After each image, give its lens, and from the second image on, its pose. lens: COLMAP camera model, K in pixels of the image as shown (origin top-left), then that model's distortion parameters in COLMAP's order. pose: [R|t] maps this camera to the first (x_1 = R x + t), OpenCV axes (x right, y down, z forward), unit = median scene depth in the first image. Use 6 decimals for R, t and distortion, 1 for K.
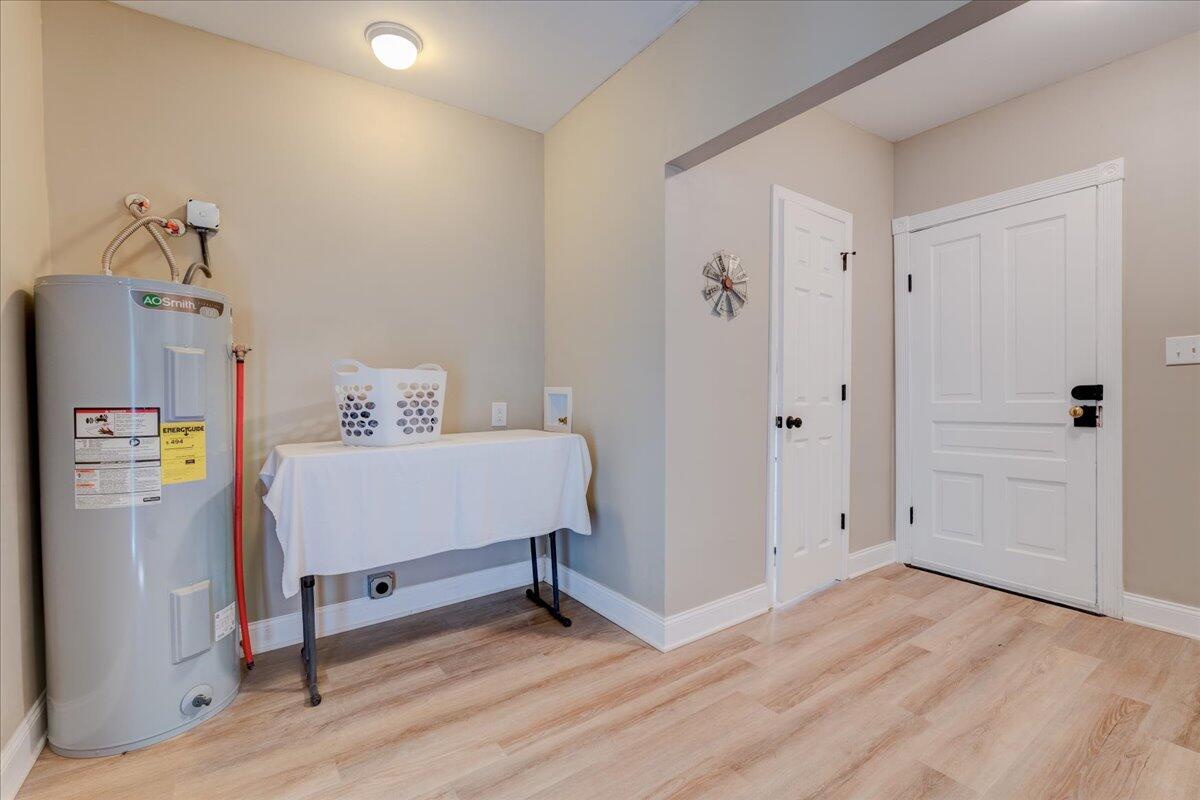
lens RADIAL K [[523.6, 0, 598.3], [0, 523.6, 408.8], [0, 0, 1]] dist [-0.002287, -0.000421]
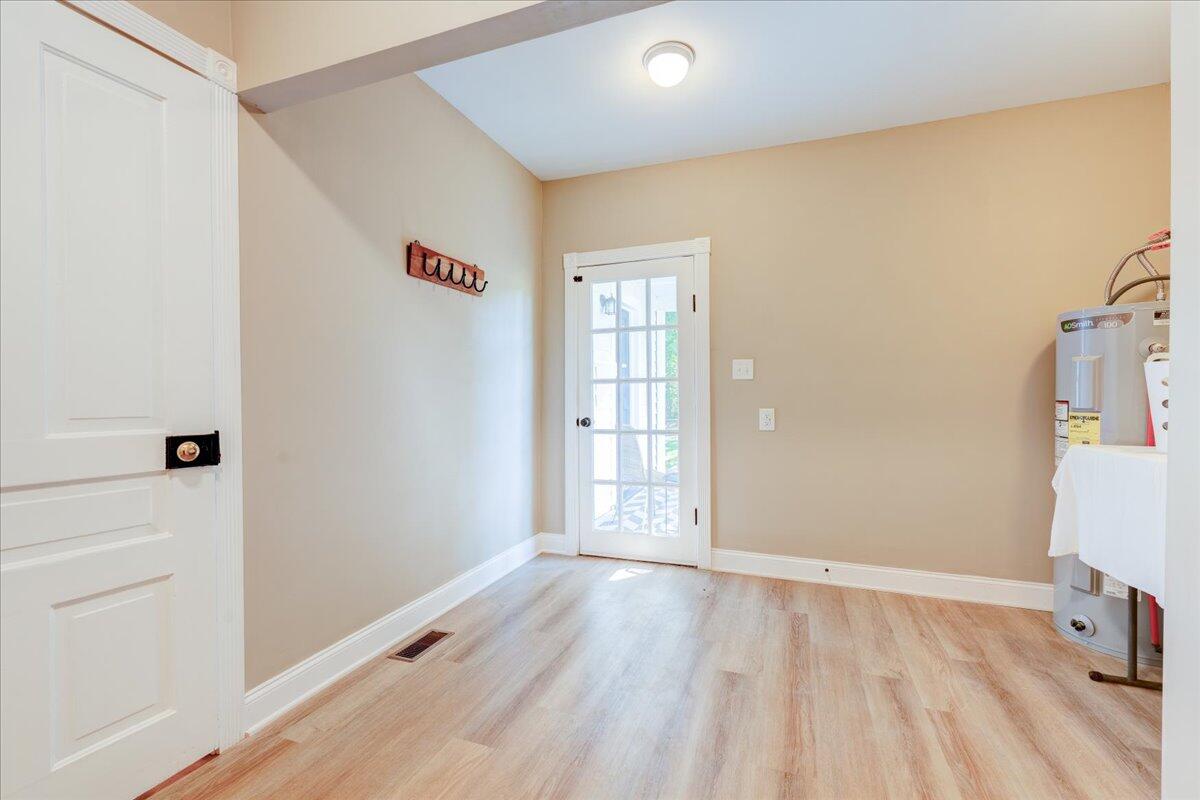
lens RADIAL K [[523.6, 0, 598.3], [0, 523.6, 408.8], [0, 0, 1]] dist [-0.002287, -0.000421]
pose [[-0.832274, 0.020431, -0.553988, 0.991995], [-0.003926, 0.999078, 0.042744, -0.036322], [0.554351, 0.037750, -0.831426, 1.452370]]
